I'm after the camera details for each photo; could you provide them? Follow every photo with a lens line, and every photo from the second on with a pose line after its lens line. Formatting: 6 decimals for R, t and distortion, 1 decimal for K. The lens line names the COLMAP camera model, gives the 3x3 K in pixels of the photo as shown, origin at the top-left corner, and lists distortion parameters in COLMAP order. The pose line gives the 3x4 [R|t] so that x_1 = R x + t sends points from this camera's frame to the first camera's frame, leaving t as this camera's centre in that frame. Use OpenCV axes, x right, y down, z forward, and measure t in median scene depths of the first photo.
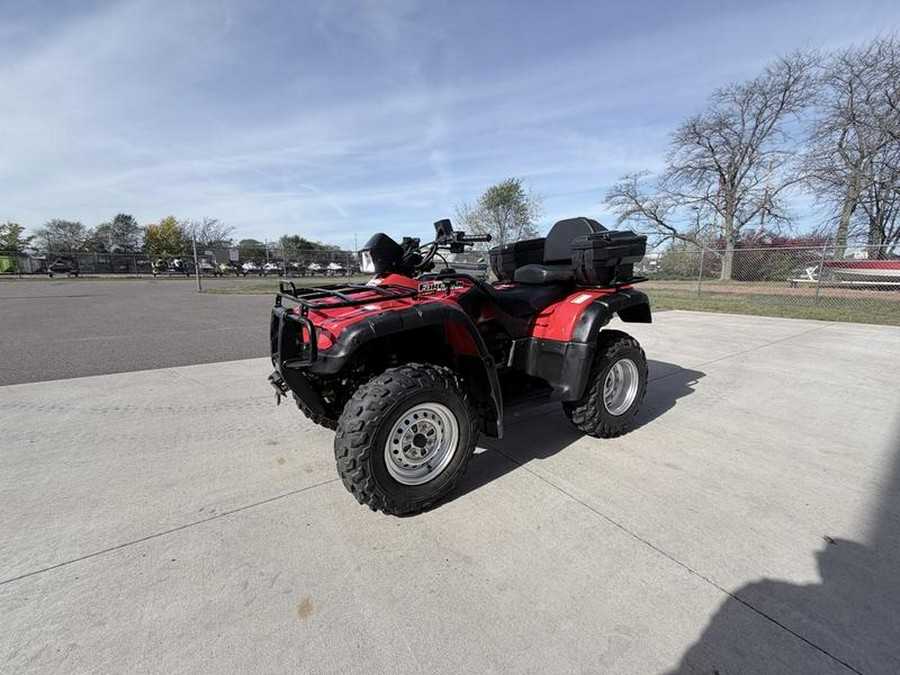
lens RADIAL K [[358.1, 0, 451.4], [0, 358.1, 339.1], [0, 0, 1]] dist [0.001103, -0.000813]
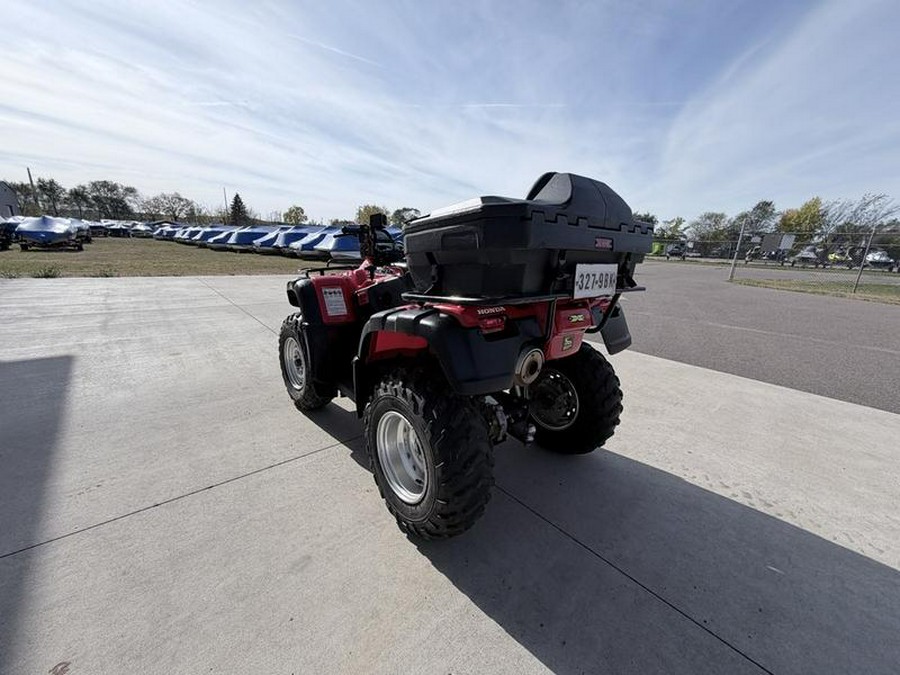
lens RADIAL K [[358.1, 0, 453.0], [0, 358.1, 338.8], [0, 0, 1]] dist [0.001103, -0.000813]
pose [[0.138038, 0.257946, -0.956248, 0.119659], [-0.224759, 0.948460, 0.223400, -0.025956], [0.964587, 0.184088, 0.188899, 0.107332]]
